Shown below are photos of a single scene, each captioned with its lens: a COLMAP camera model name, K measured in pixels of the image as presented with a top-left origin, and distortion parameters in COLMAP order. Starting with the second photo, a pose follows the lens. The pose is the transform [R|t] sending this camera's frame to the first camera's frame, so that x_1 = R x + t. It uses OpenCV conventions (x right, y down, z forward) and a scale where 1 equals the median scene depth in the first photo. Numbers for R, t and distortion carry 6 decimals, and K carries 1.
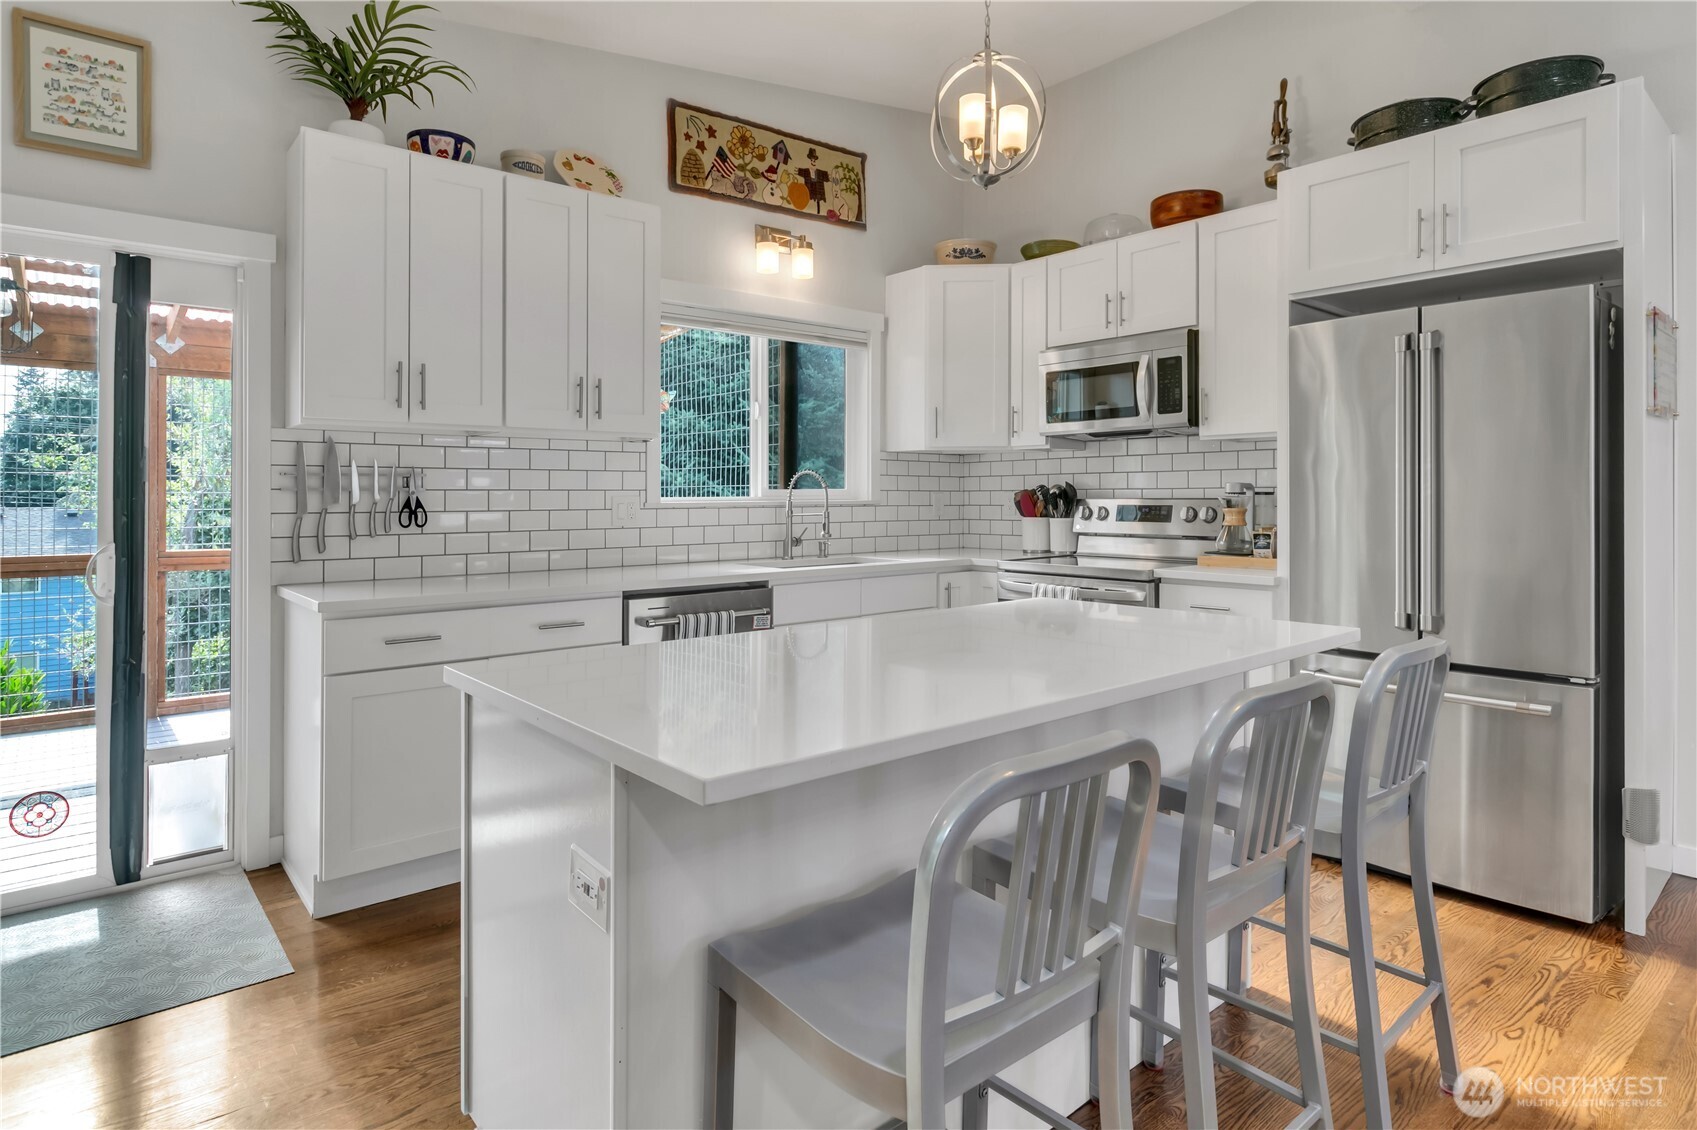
lens RADIAL K [[925.5, 0, 859.6], [0, 925.5, 498.5], [0, 0, 1]] dist [-0.000805, -0.000686]
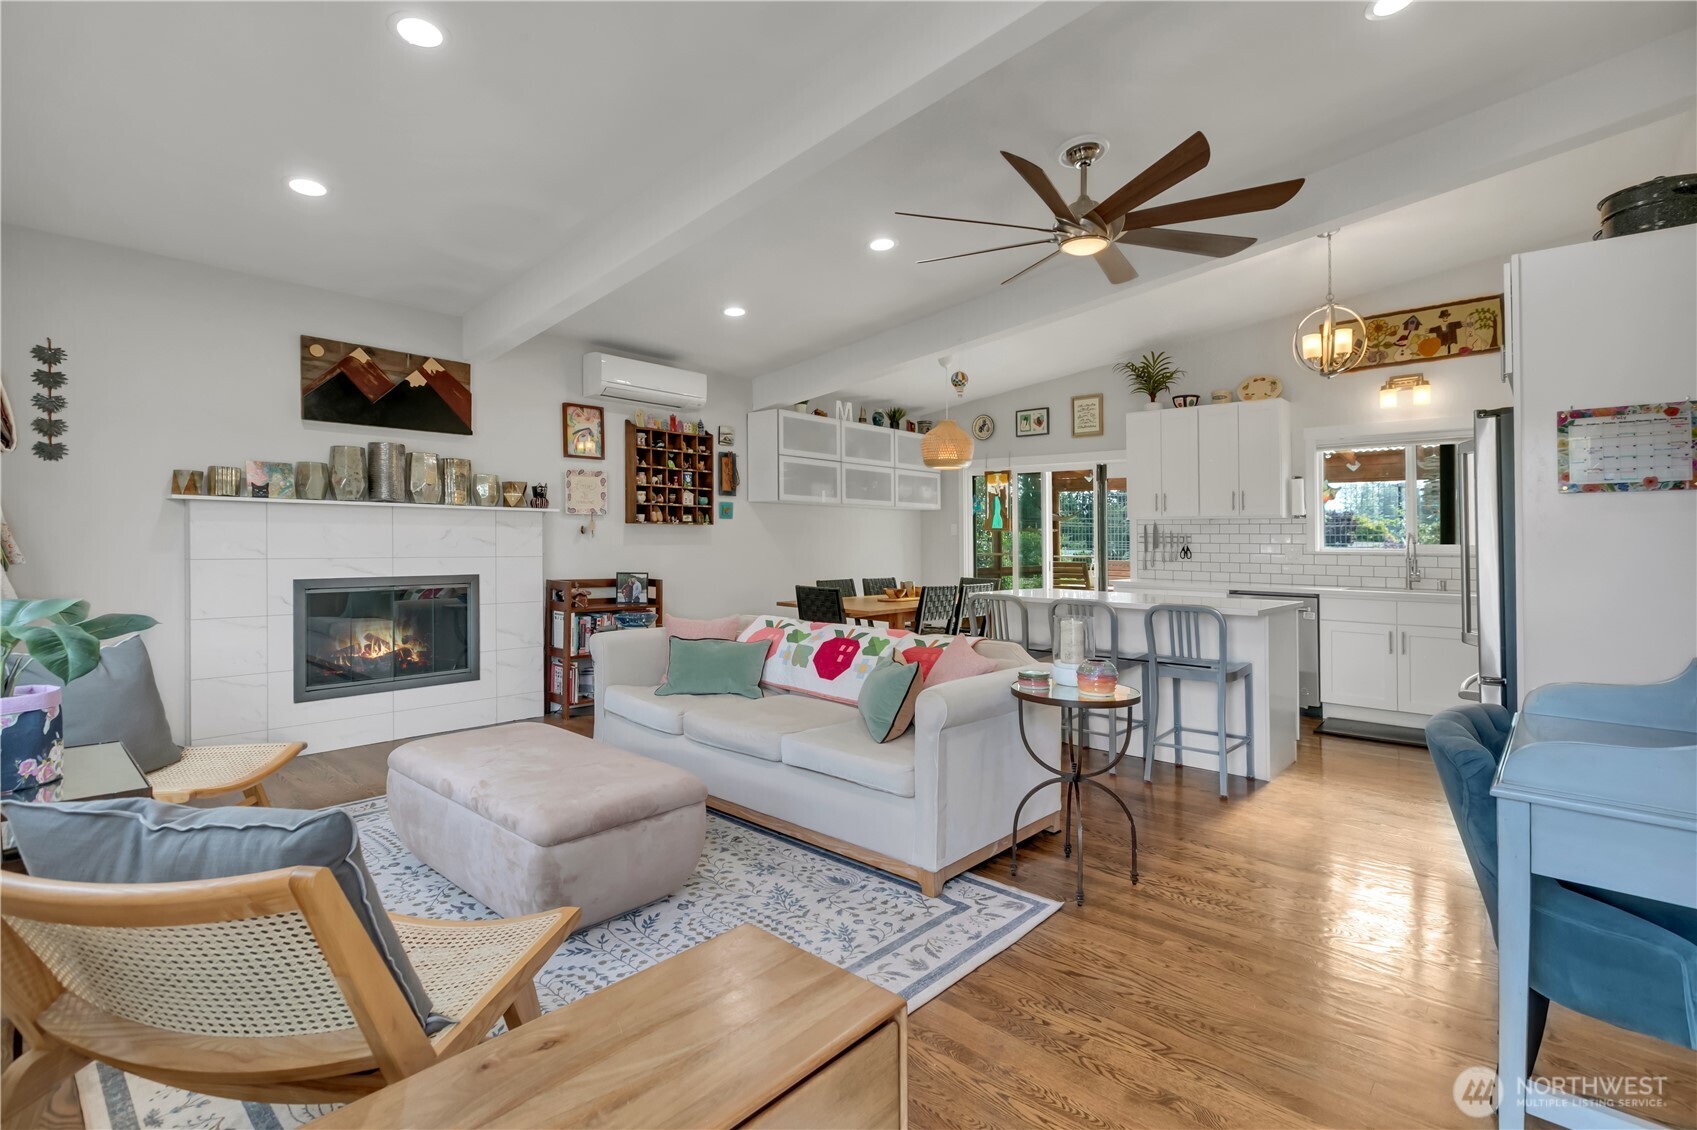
lens RADIAL K [[811.0, 0, 860.6], [0, 811.0, 534.4], [0, 0, 1]] dist [0.002382, 0.000528]
pose [[0.137156, -0.003392, -0.990544, 1.257043], [-0.009686, 0.999942, -0.004765, -0.011553], [0.990502, 0.010248, 0.137115, -0.095729]]
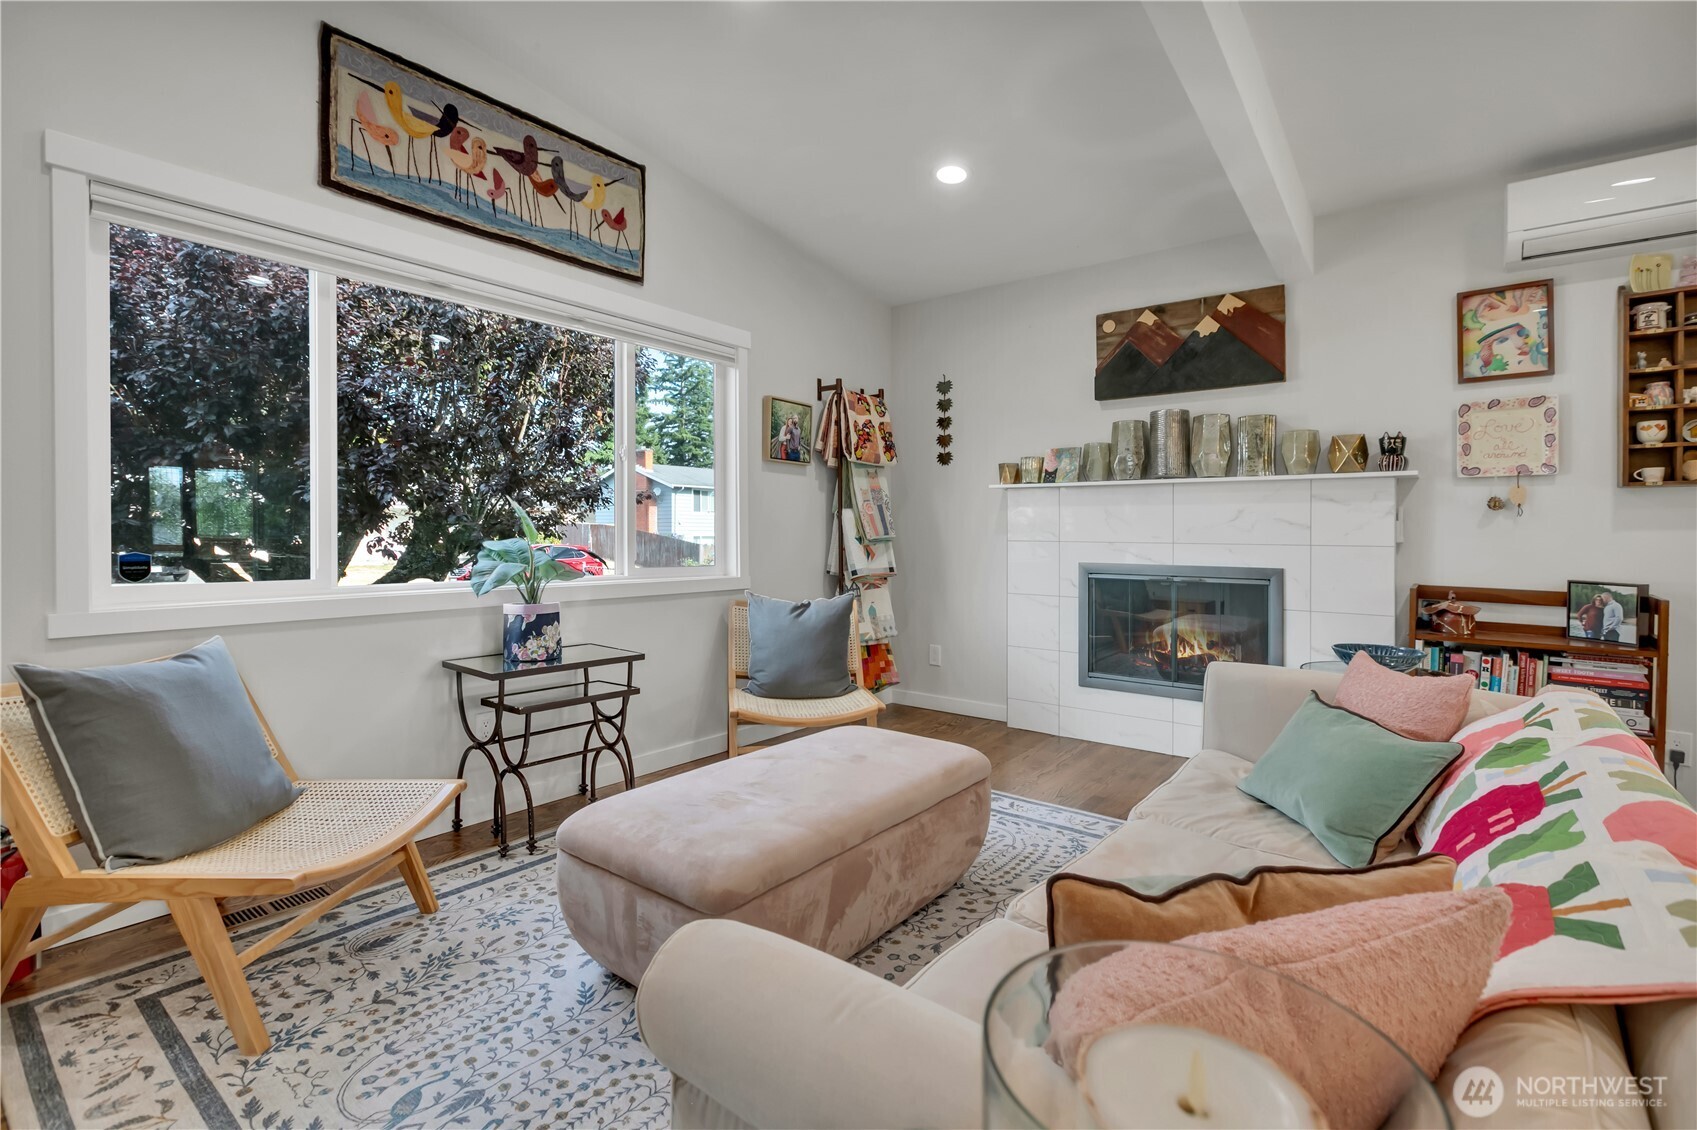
lens RADIAL K [[788.2, 0, 851.8], [0, 788.2, 541.0], [0, 0, 1]] dist [0.005250, 0.000895]
pose [[-0.980638, -0.004333, -0.195780, 0.553807], [-0.006566, 0.999921, 0.010759, 0.013472], [0.195718, 0.011836, -0.980589, 0.292001]]
